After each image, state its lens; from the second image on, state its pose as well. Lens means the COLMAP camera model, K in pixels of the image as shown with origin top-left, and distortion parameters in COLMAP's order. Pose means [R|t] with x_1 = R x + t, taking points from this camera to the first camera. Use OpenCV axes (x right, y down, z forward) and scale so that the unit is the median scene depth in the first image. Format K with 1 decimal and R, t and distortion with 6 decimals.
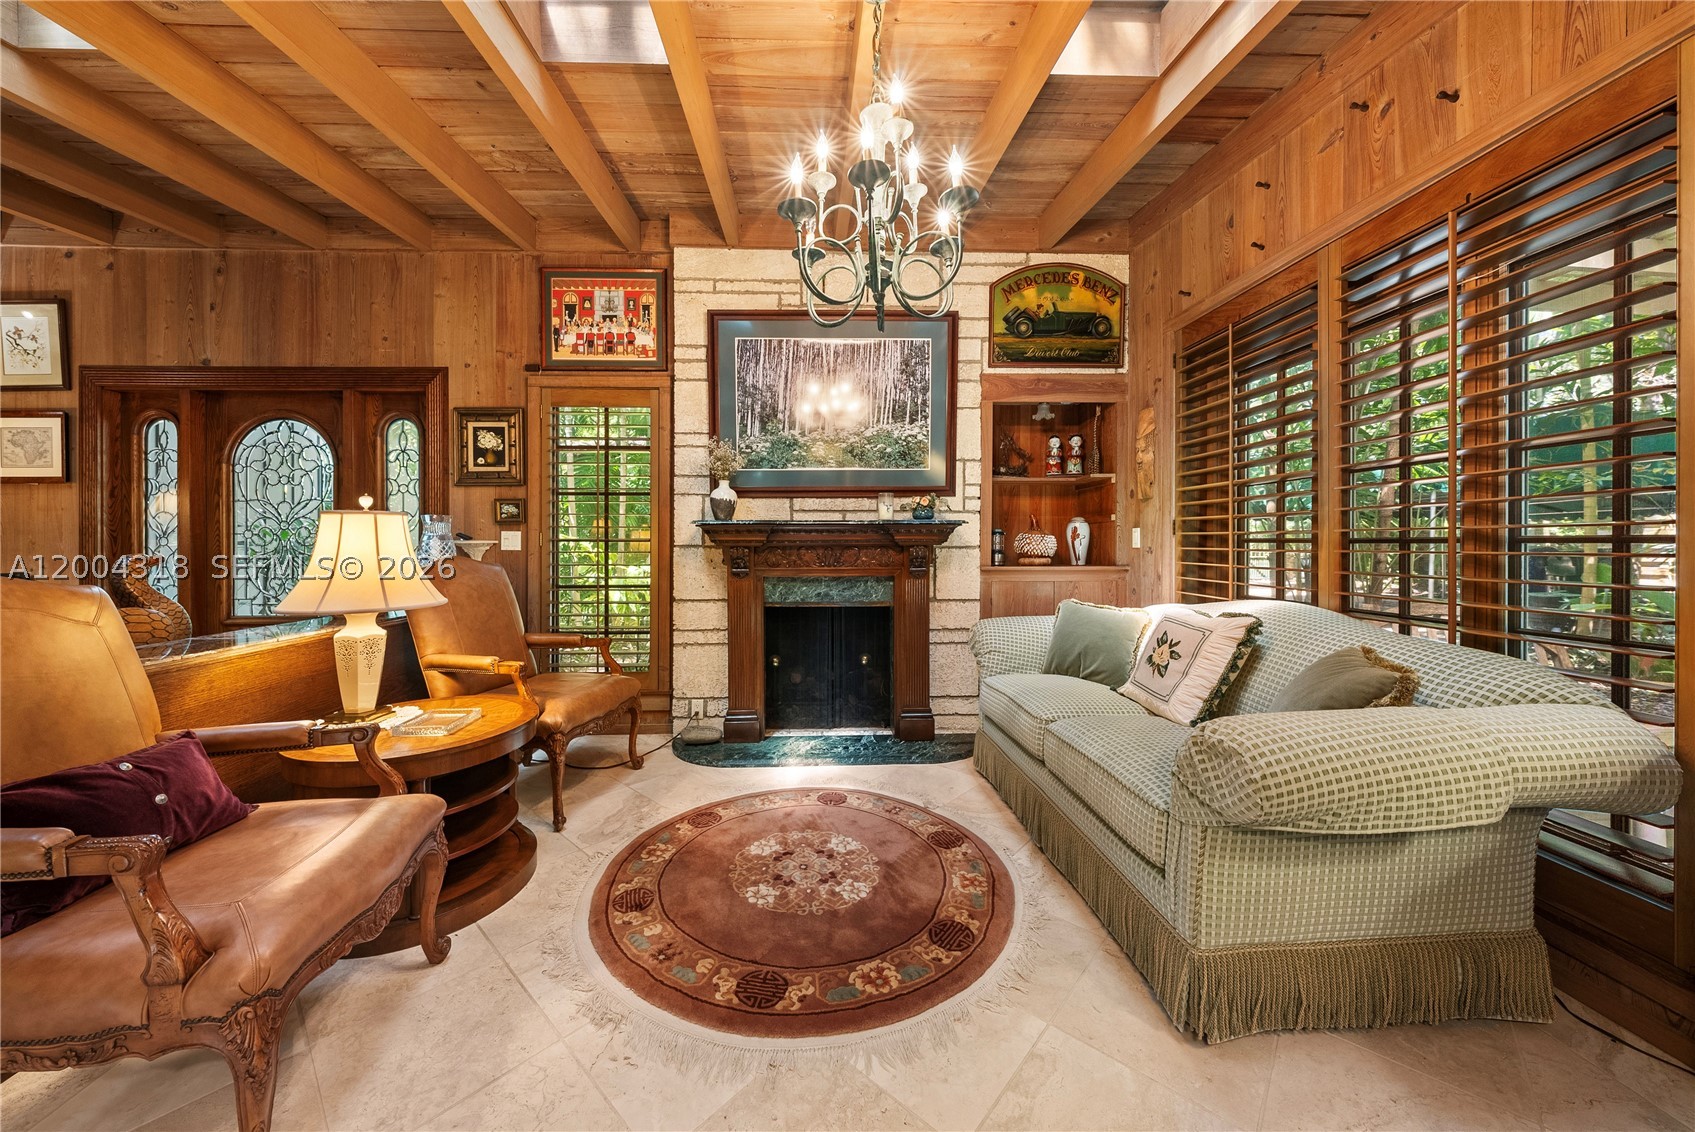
lens RADIAL K [[593.4, 0, 861.0], [0, 593.4, 570.6], [0, 0, 1]] dist [-0.002965, -0.000168]
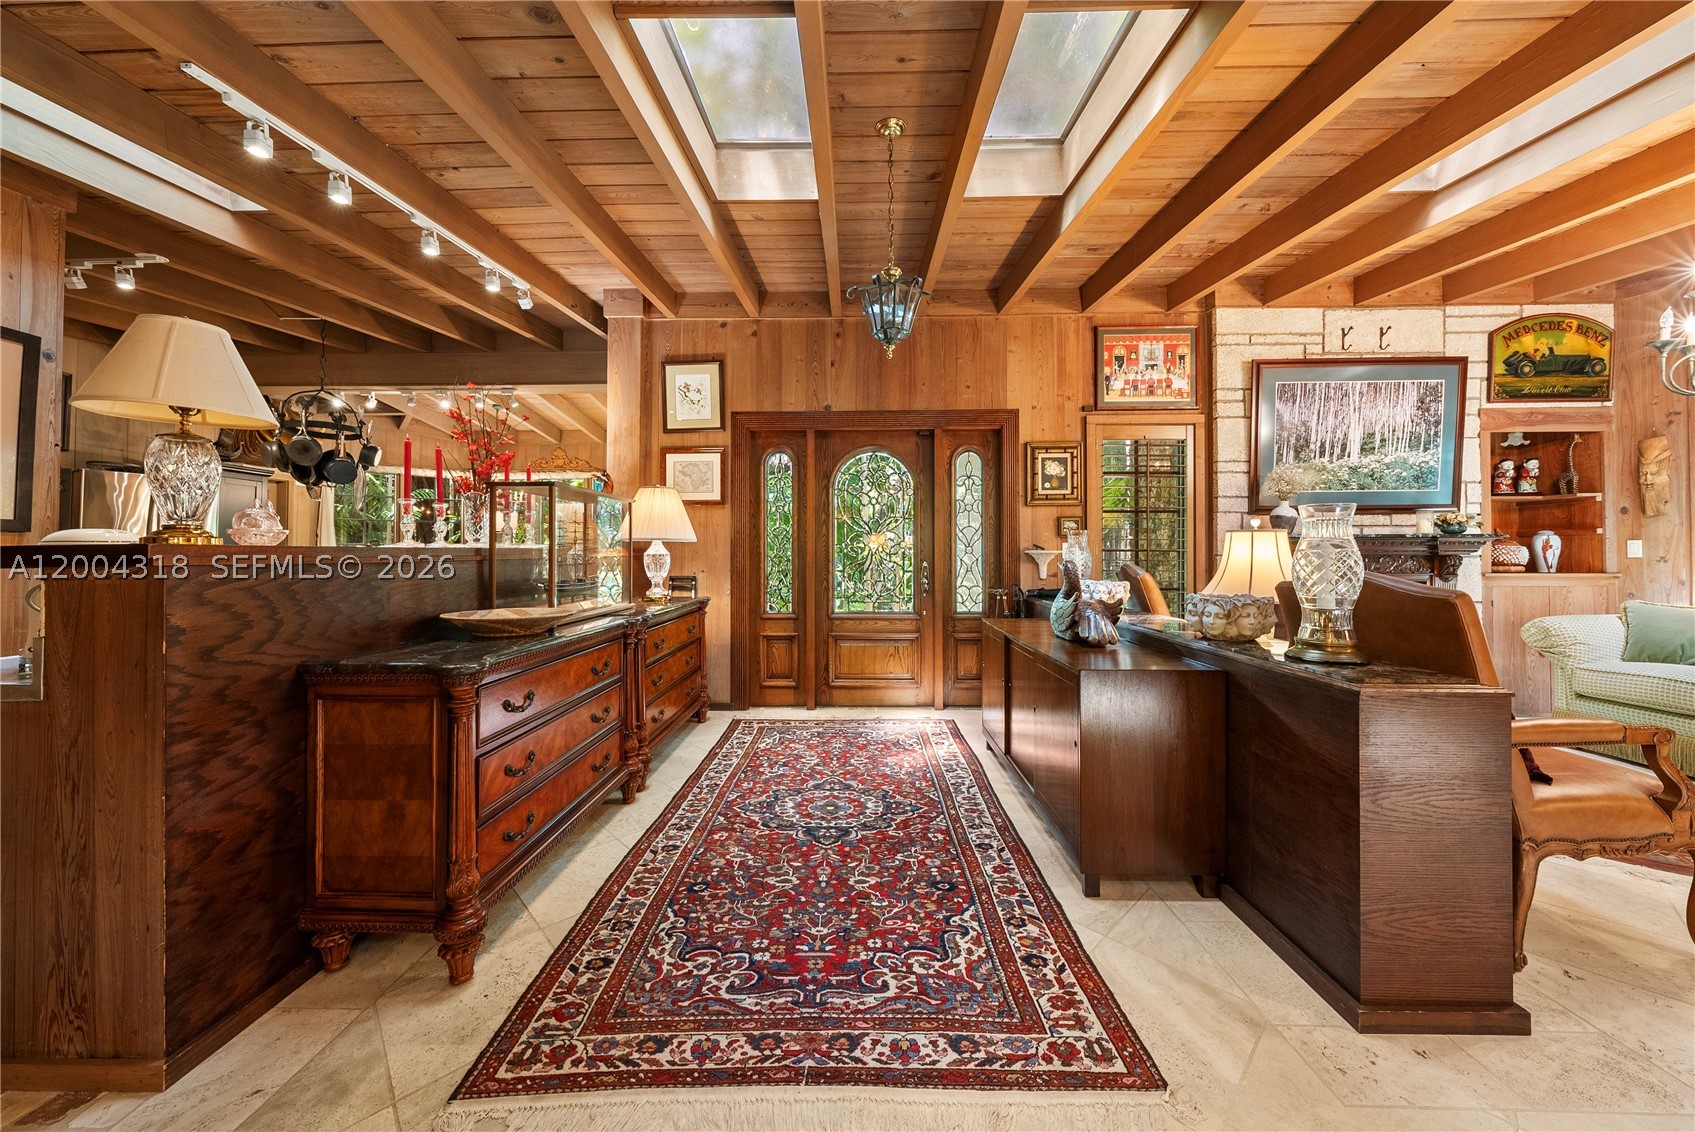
lens RADIAL K [[593.4, 0, 838.6], [0, 593.4, 561.7], [0, 0, 1]] dist [-0.002965, -0.000168]
pose [[0.997689, 0.002531, -0.067896, -0.986269], [-0.003907, 0.999789, -0.020150, -0.001780], [0.067830, 0.020368, 0.997489, -0.241758]]
